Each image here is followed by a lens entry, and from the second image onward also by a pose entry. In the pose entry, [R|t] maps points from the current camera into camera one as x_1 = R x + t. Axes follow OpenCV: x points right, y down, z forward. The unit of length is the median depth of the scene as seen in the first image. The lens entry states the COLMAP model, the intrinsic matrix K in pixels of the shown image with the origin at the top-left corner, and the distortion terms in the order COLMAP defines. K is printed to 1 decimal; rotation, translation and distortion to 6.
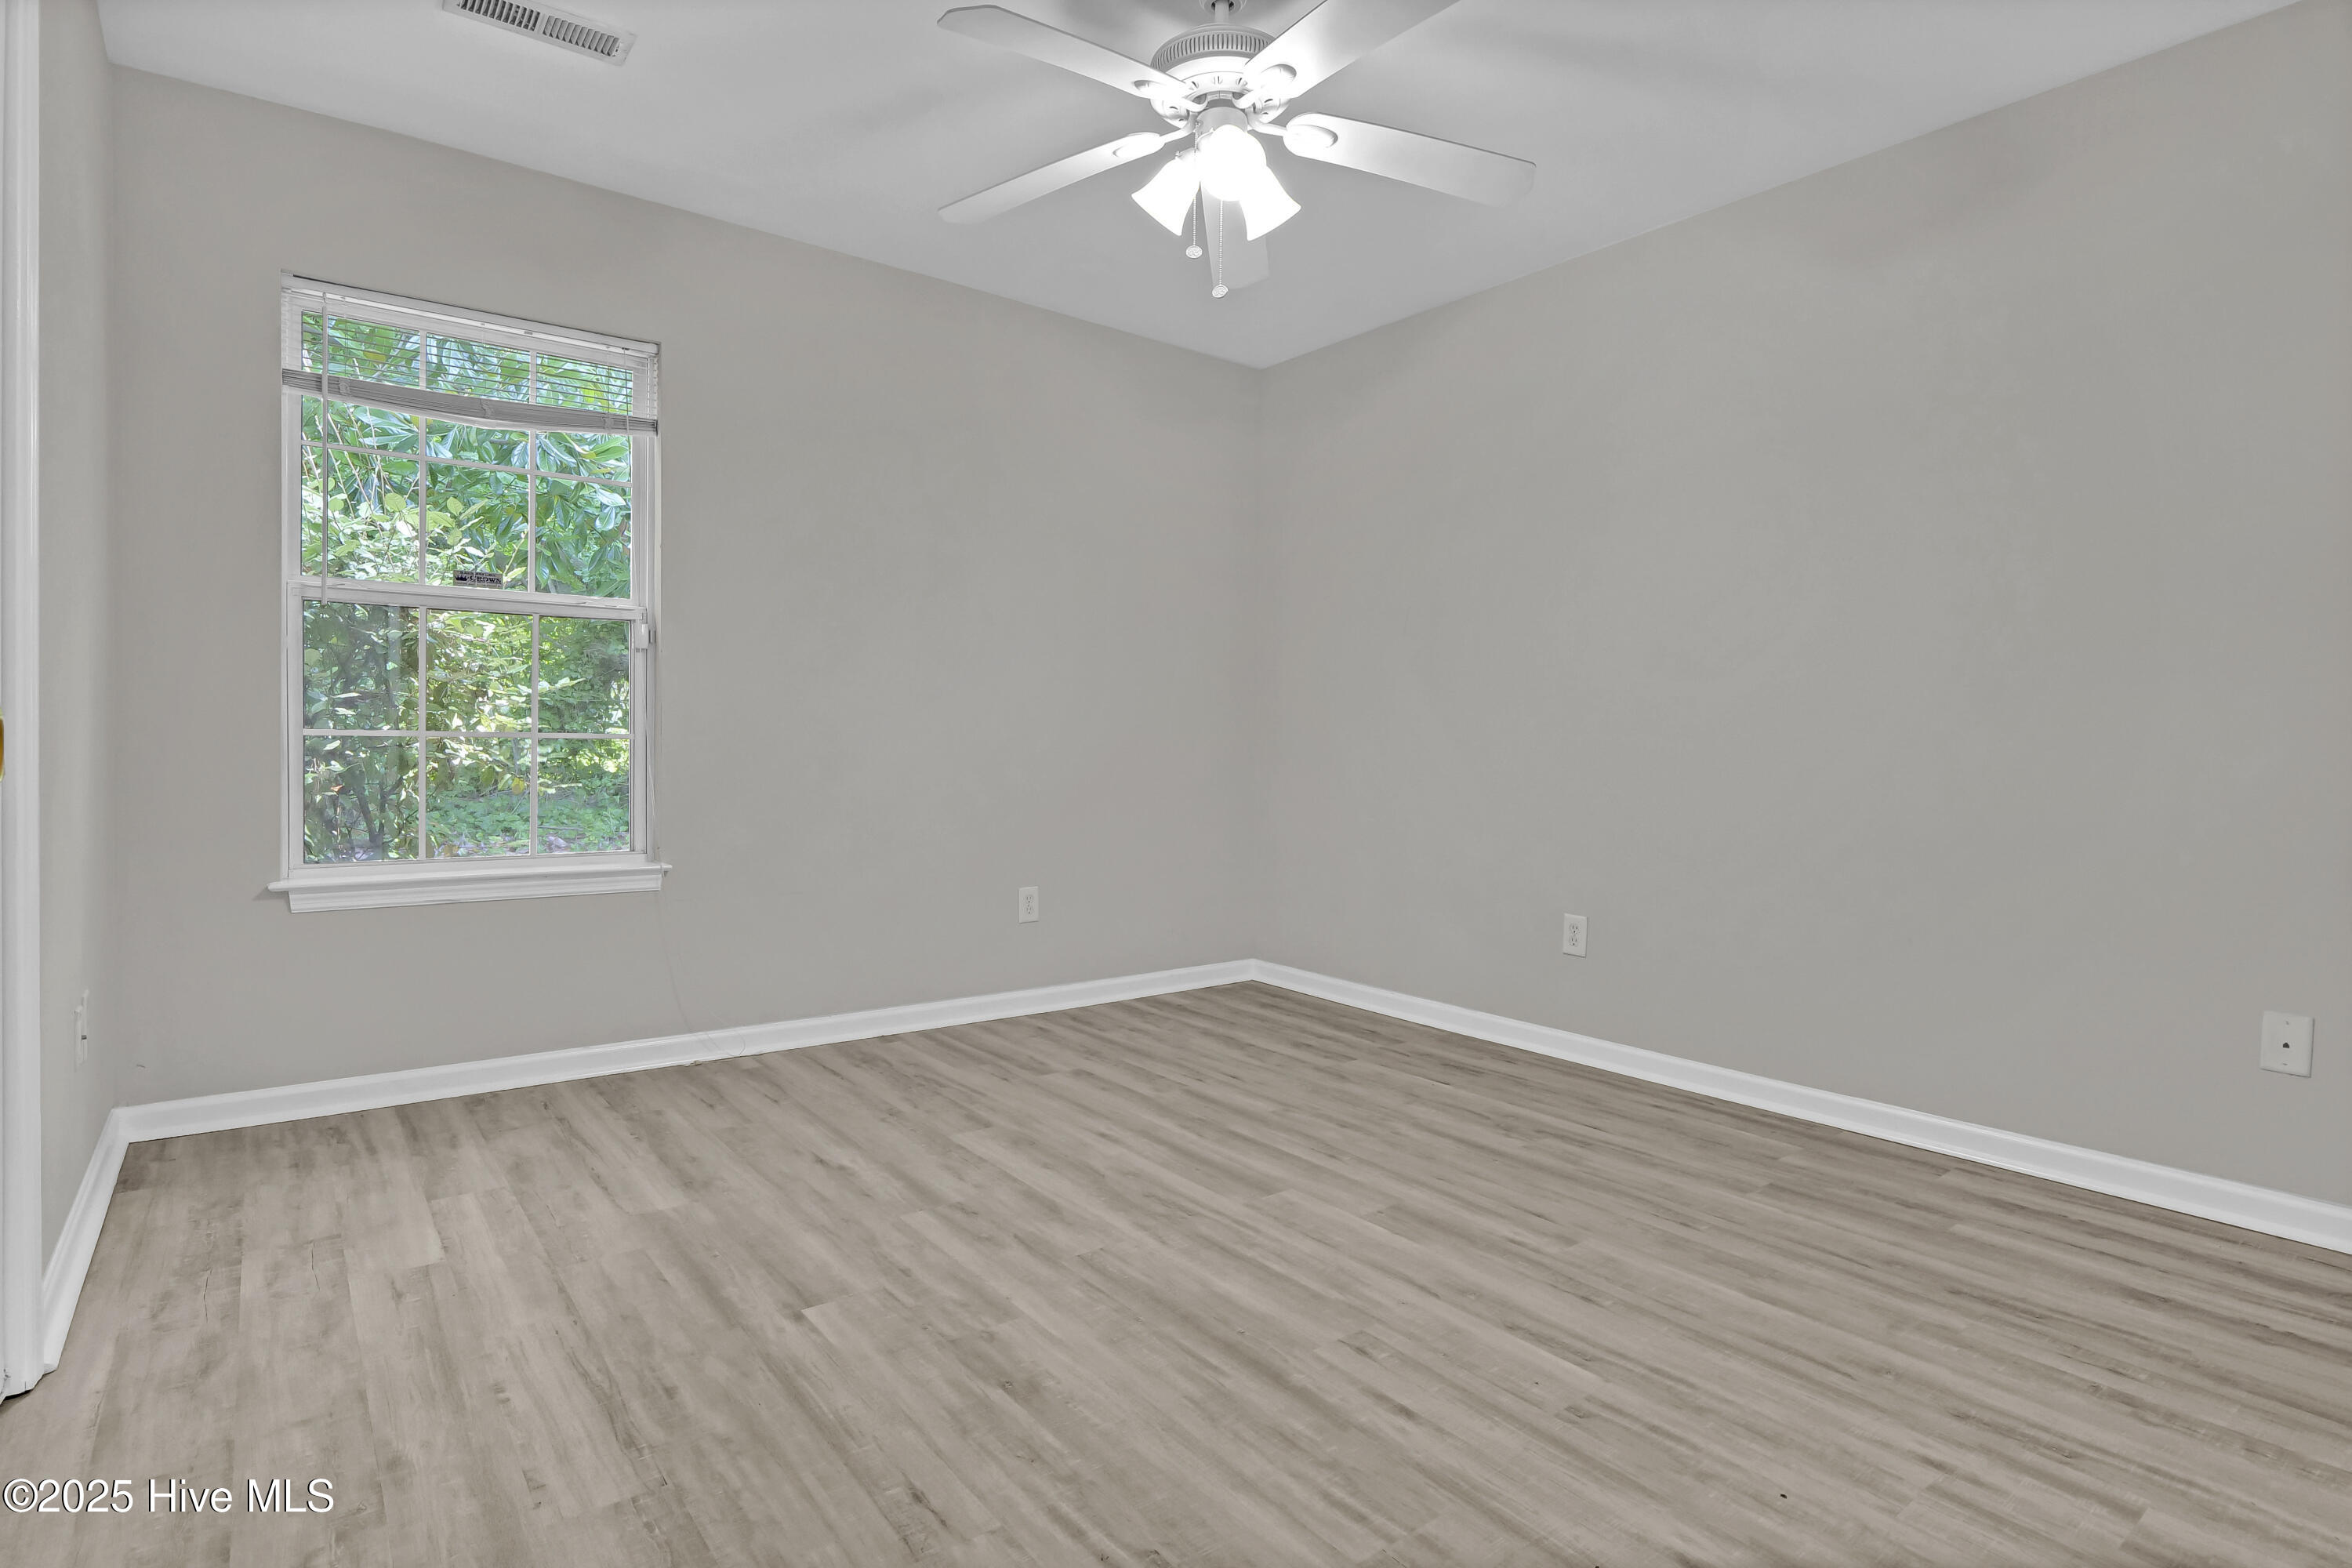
lens RADIAL K [[1169.3, 0, 1158.5], [0, 1169.3, 766.5], [0, 0, 1]] dist [-0.009487, -0.001127]
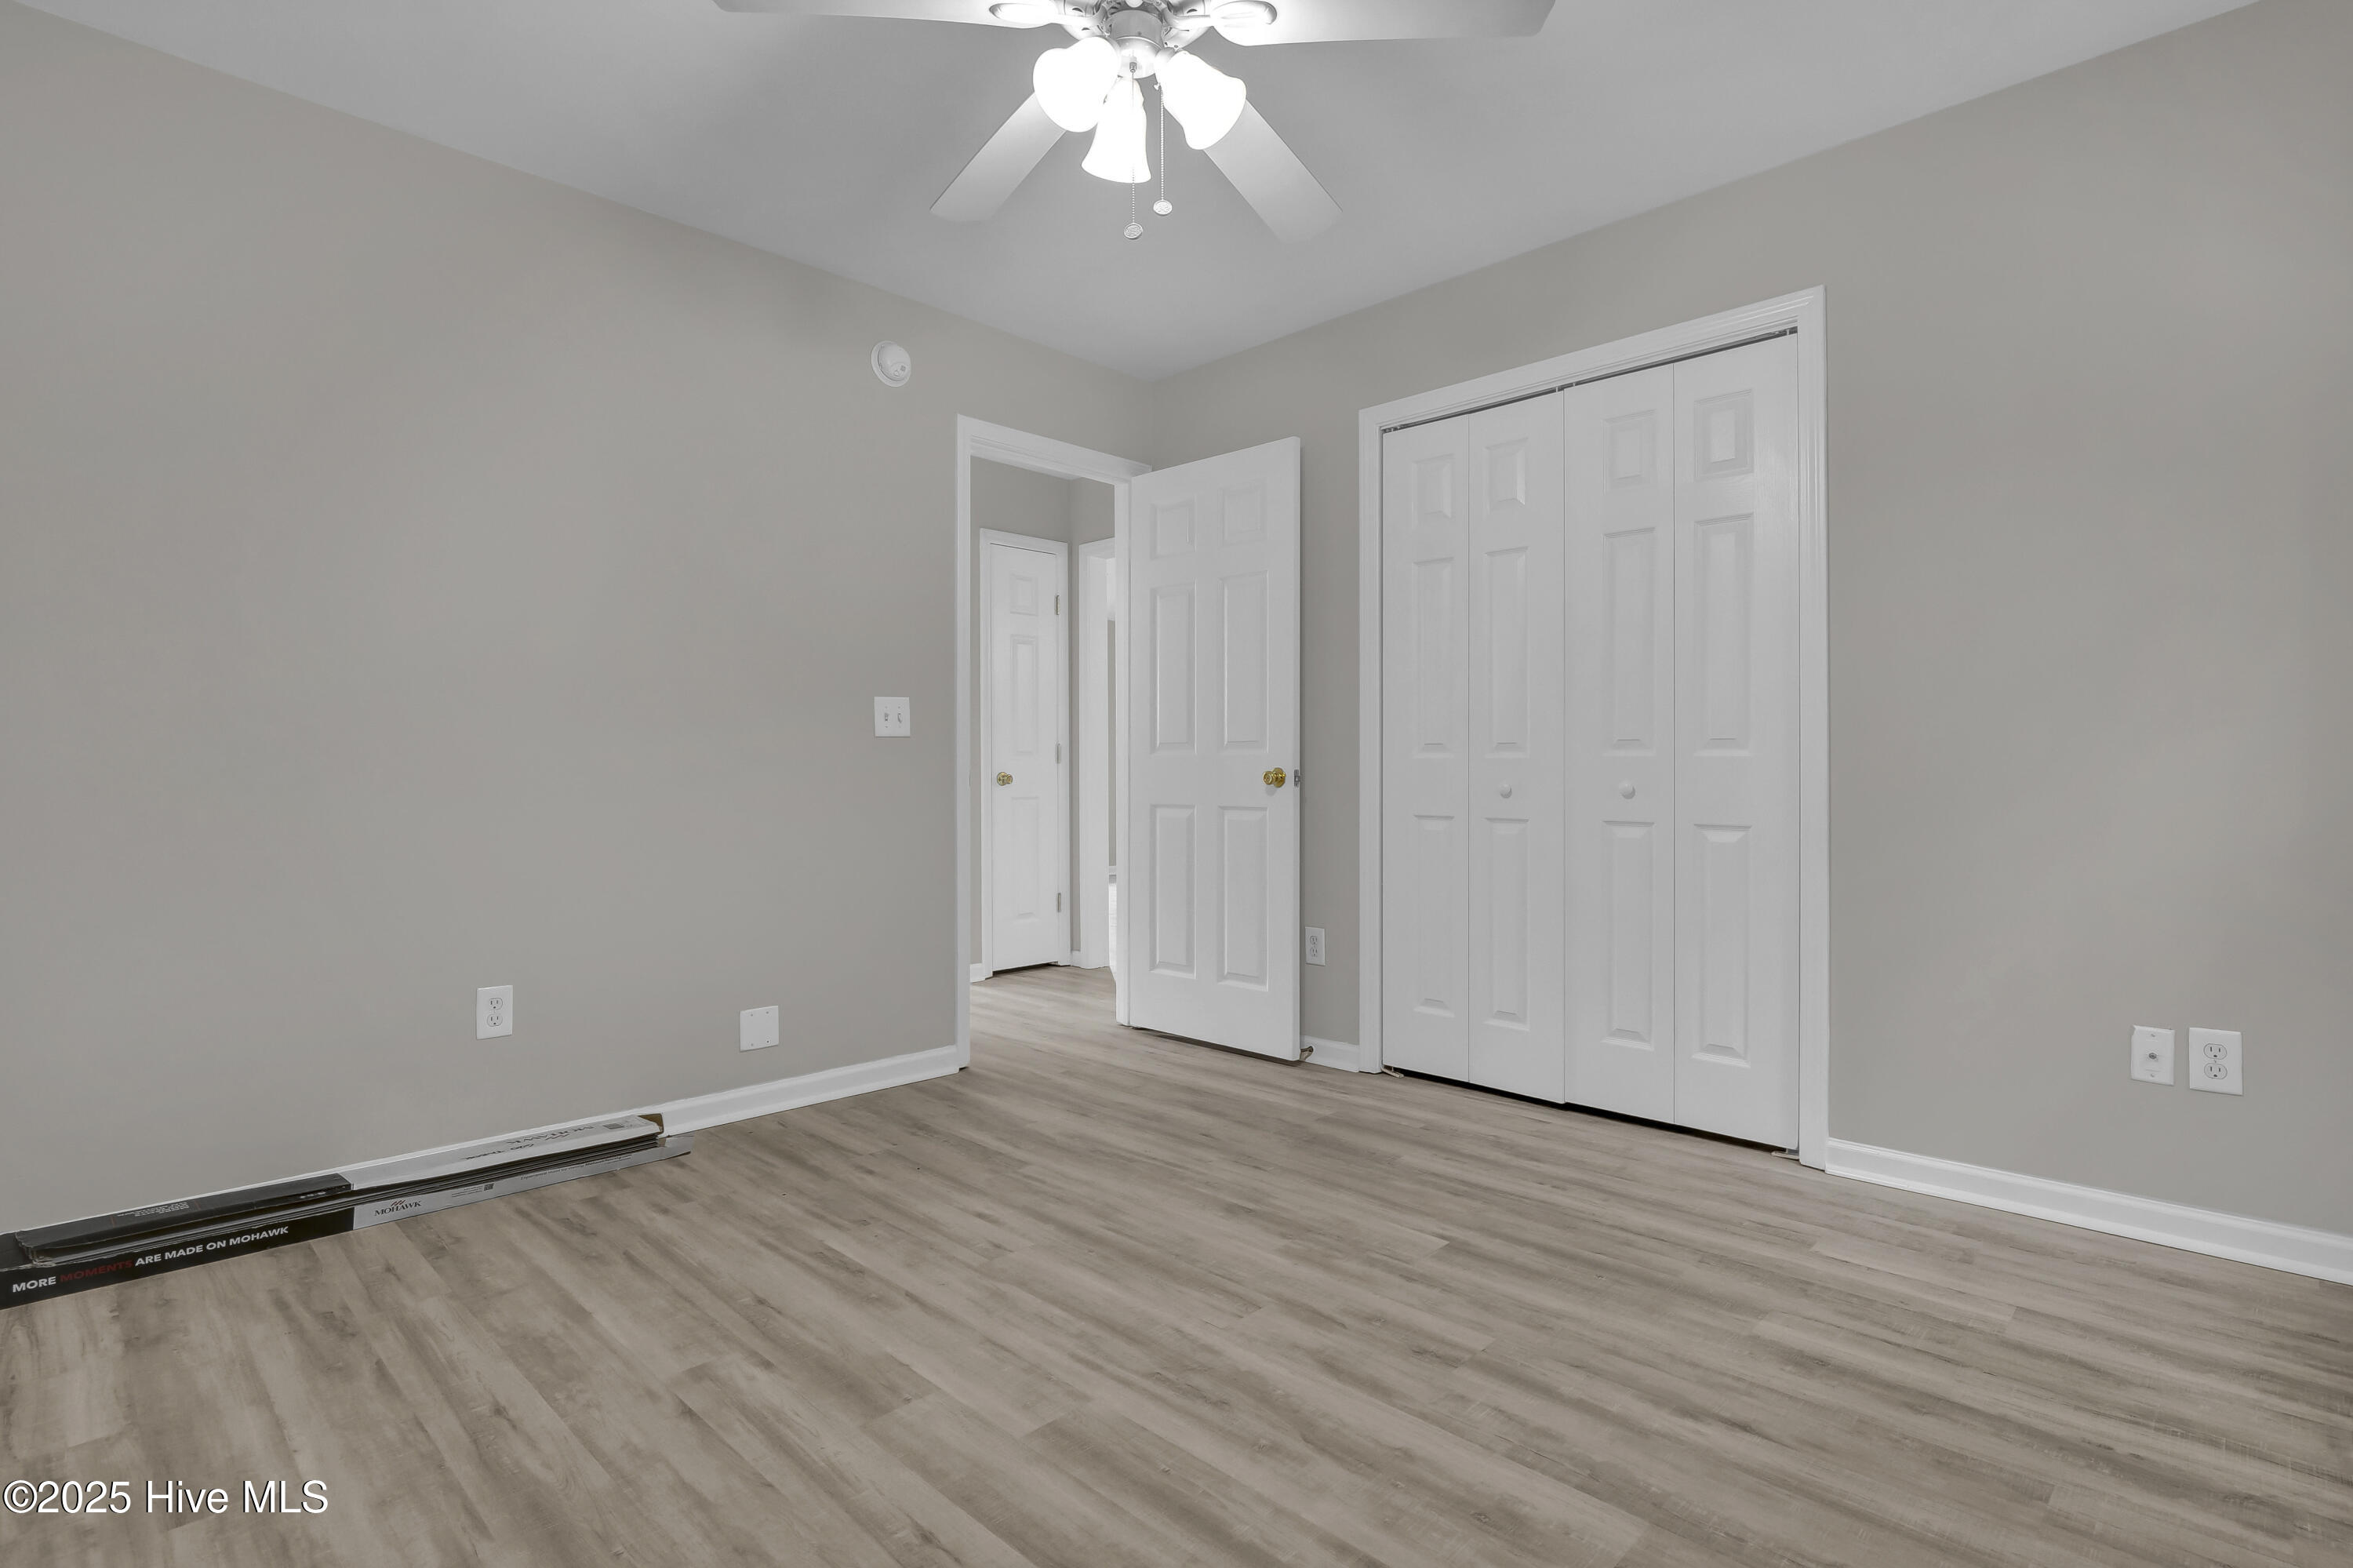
lens RADIAL K [[1169.8, 0, 1159.0], [0, 1169.8, 766.5], [0, 0, 1]] dist [-0.009487, -0.001127]
pose [[-0.990803, -0.013848, -0.134602, 0.157483], [-0.015466, 0.999820, 0.010982, -0.038985], [0.134426, 0.012962, -0.990839, 2.027809]]
